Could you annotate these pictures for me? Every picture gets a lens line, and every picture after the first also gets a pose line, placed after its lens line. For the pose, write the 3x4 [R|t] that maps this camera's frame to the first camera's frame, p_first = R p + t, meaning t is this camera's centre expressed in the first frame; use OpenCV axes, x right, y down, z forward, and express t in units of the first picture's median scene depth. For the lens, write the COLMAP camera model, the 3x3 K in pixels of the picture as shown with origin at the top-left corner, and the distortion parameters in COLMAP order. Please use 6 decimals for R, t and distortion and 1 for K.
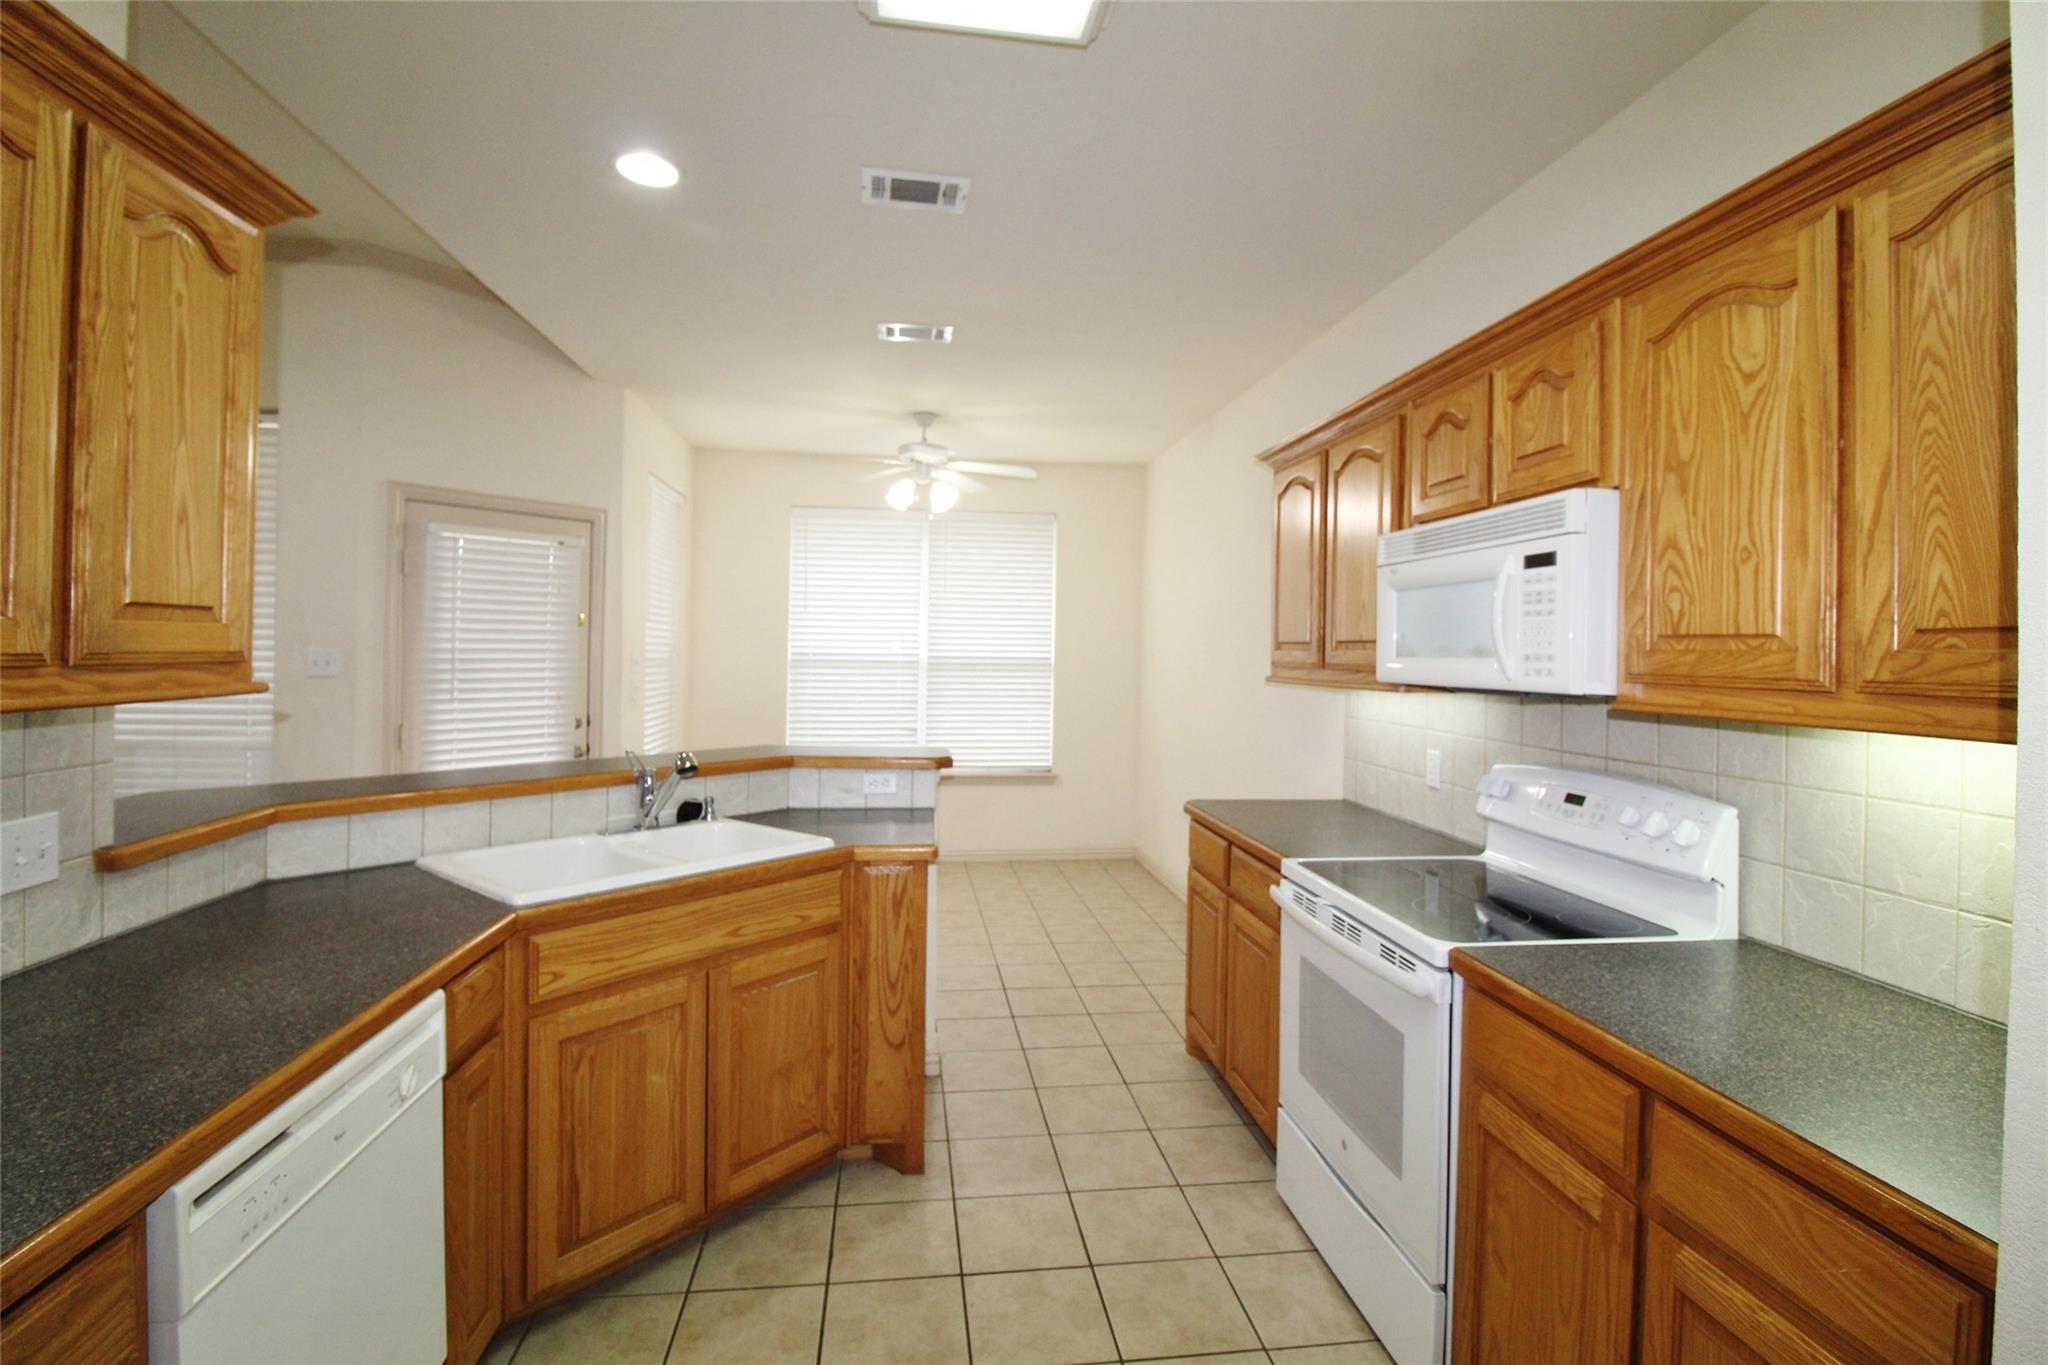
lens RADIAL K [[928.6, 0, 1050.6], [0, 928.6, 669.3], [0, 0, 1]] dist [0.003526, 0.000155]
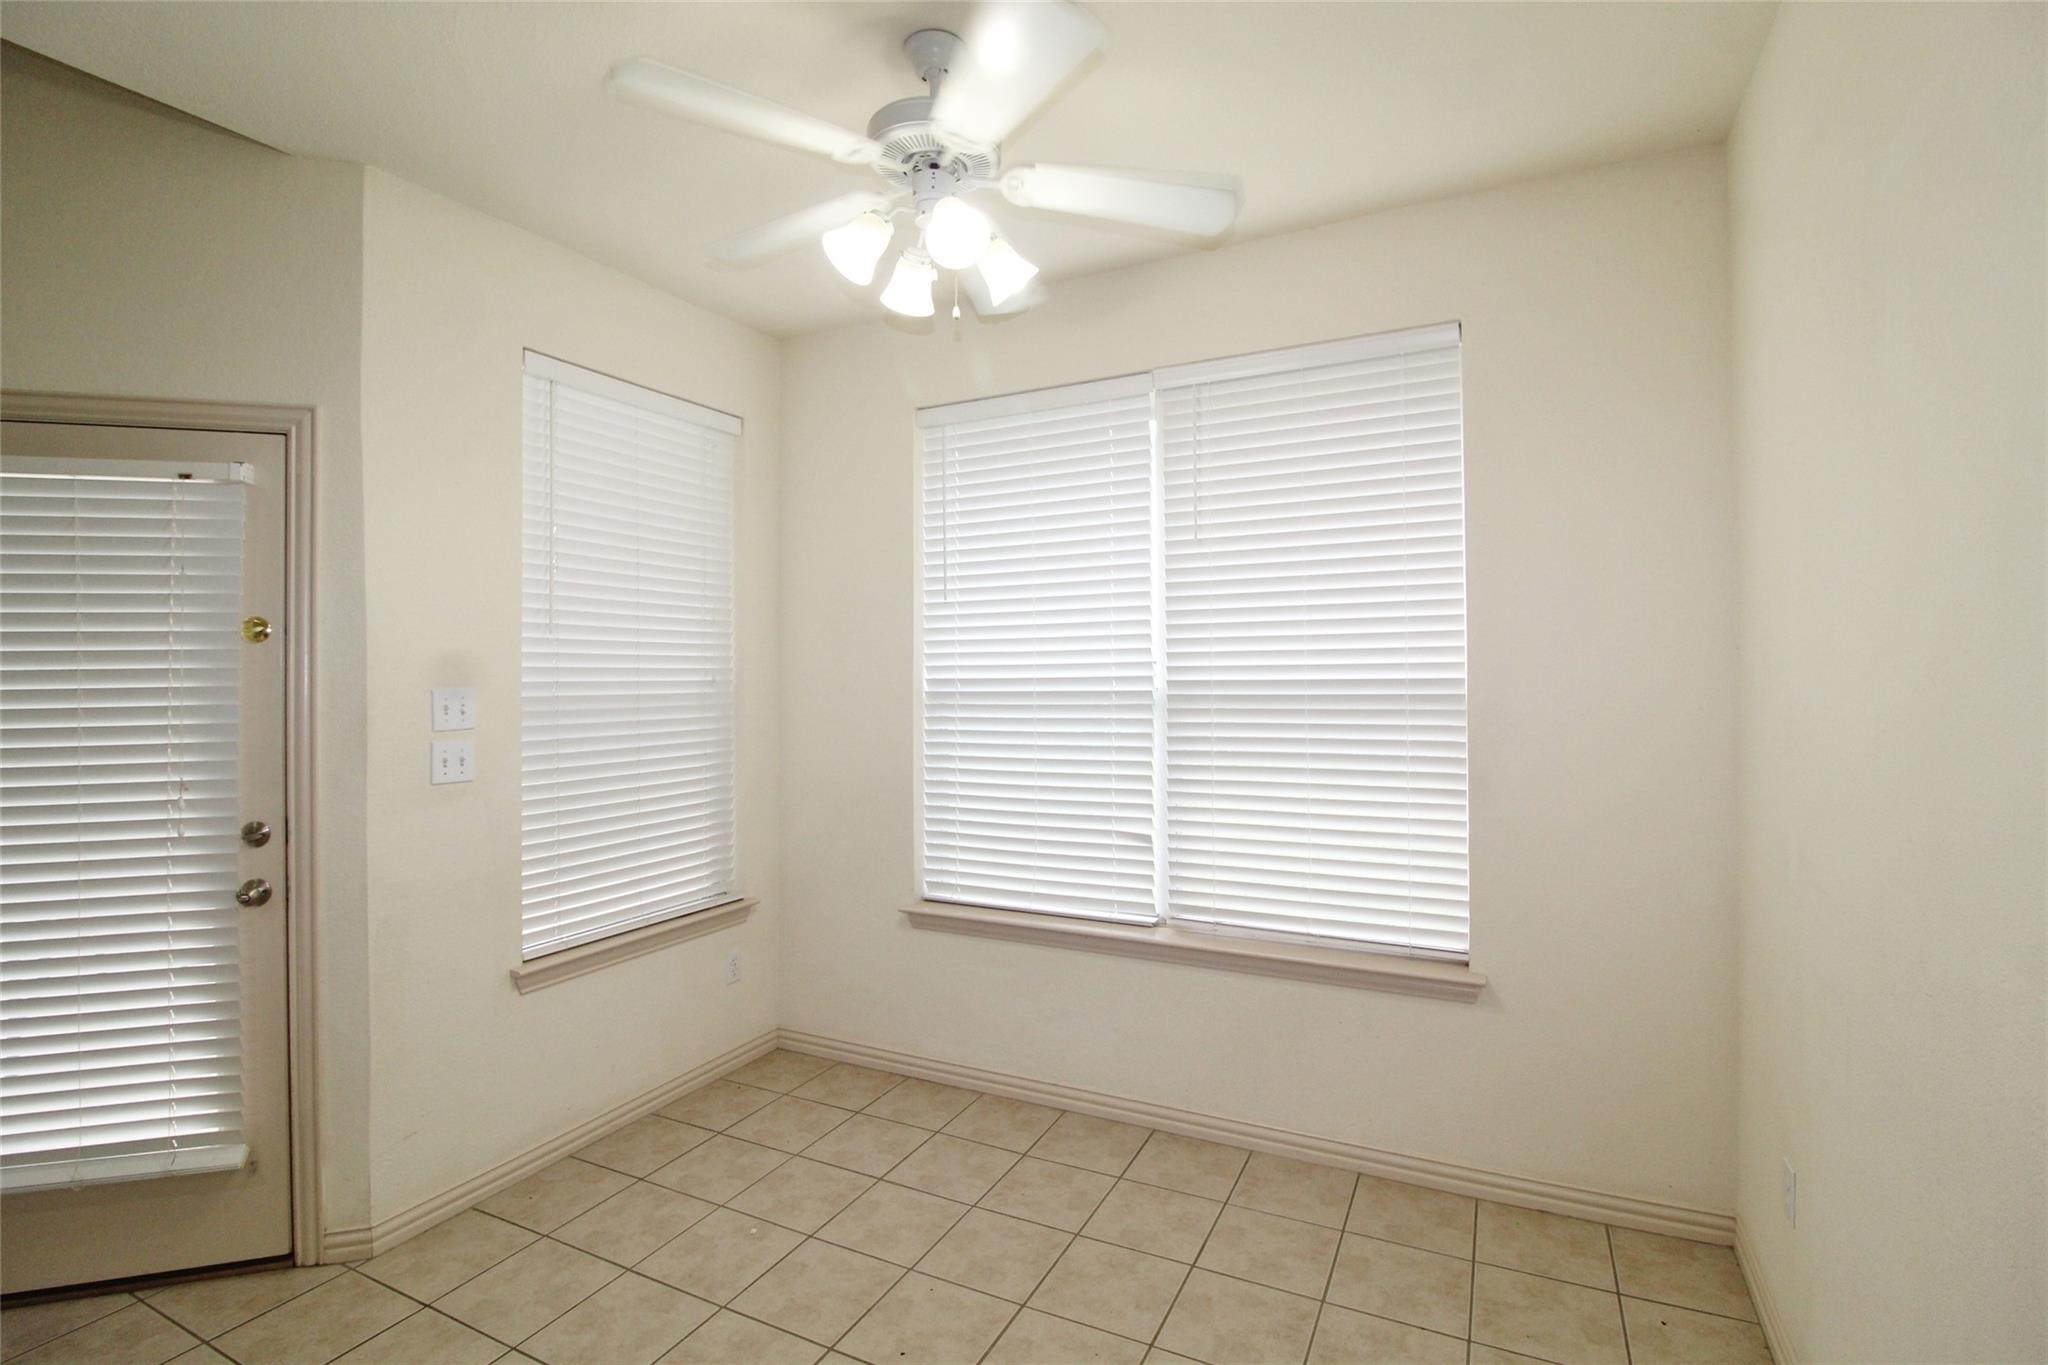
lens RADIAL K [[928.6, 0, 1050.6], [0, 928.6, 669.3], [0, 0, 1]] dist [0.003526, 0.000155]
pose [[0.814765, -0.022915, -0.579339, 0.093833], [0.011532, 0.999661, -0.023322, -0.010592], [0.579677, 0.012321, 0.814753, 0.596293]]
